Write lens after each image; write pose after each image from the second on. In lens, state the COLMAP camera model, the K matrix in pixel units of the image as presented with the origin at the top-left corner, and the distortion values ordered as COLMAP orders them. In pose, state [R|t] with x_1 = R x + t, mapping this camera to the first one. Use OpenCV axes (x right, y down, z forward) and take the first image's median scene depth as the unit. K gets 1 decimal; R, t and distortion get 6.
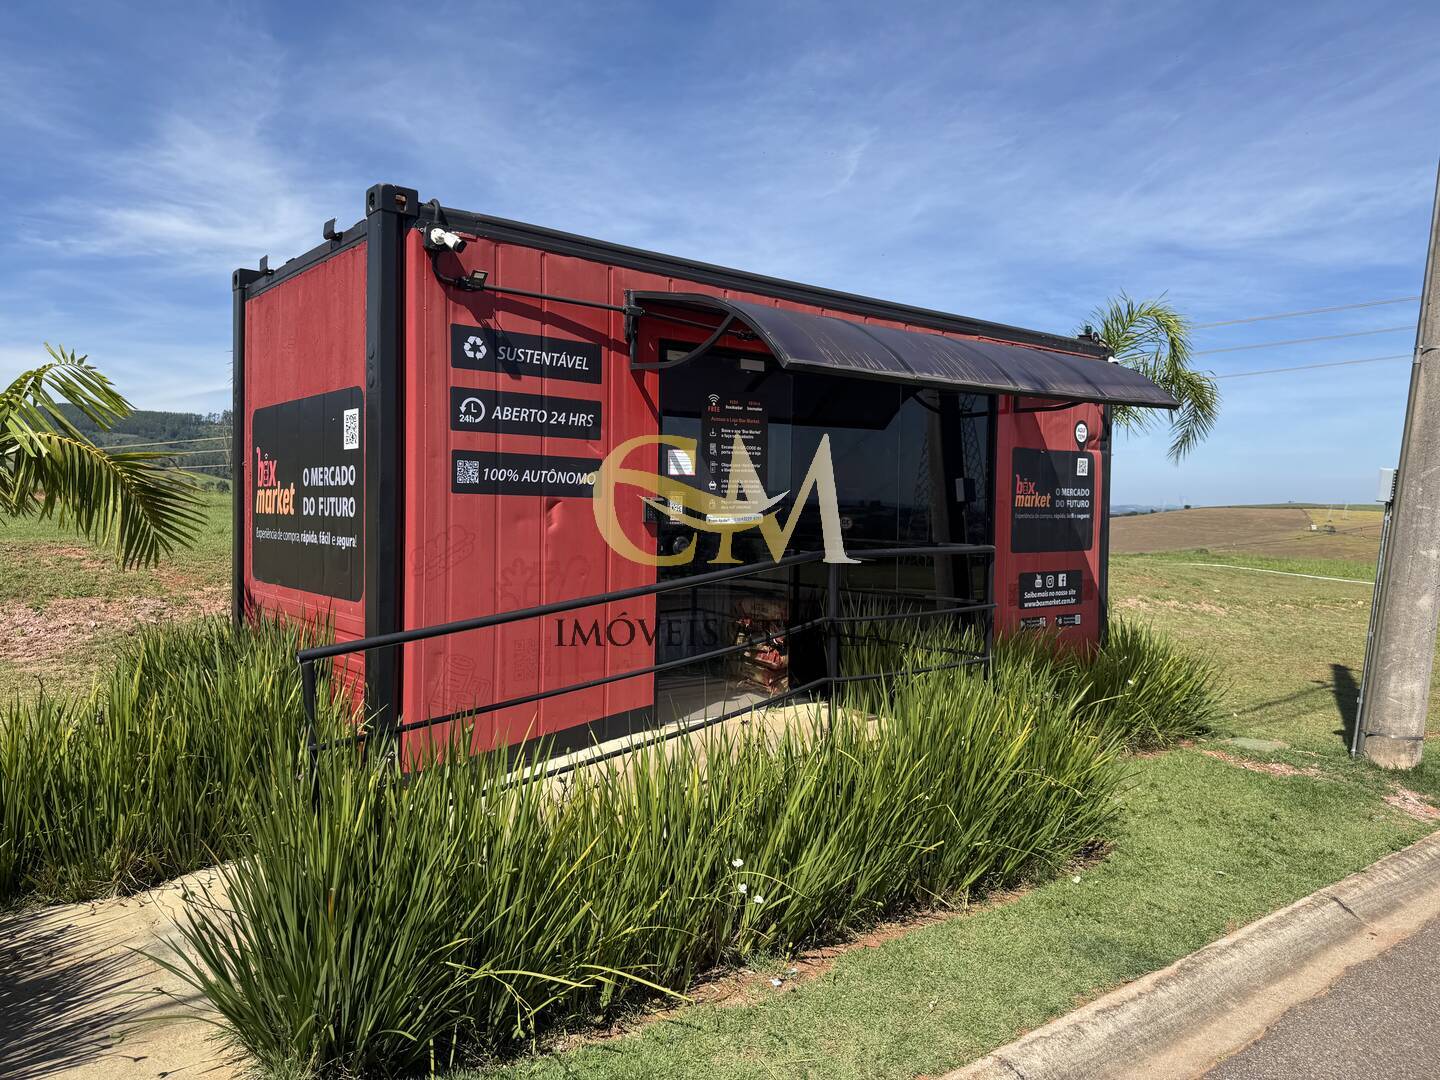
lens RADIAL K [[1135.1, 0, 744.5], [0, 1135.1, 535.4], [0, 0, 1]] dist [0.049454, -0.045035]
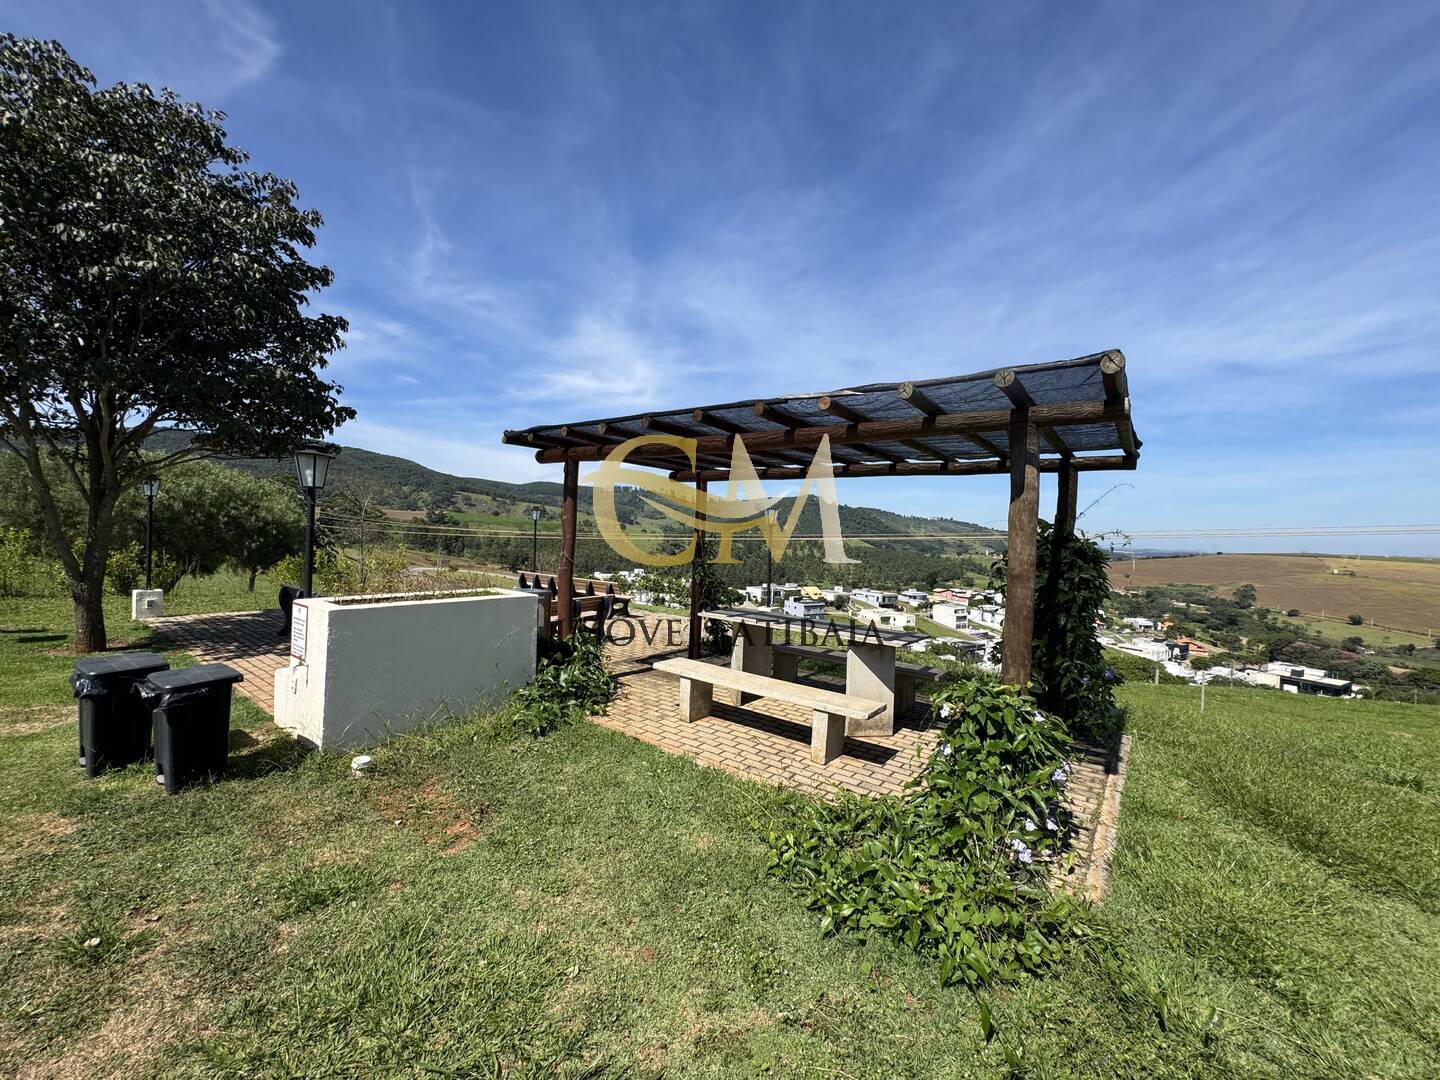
lens RADIAL K [[576.4, 0, 726.0], [0, 576.4, 526.5], [0, 0, 1]] dist [-0.000408, 0.000185]
pose [[0.970671, 0.022302, -0.239374, -0.048674], [-0.032403, 0.998739, -0.038345, -0.011687], [0.238217, 0.044977, 0.970170, 0.173990]]
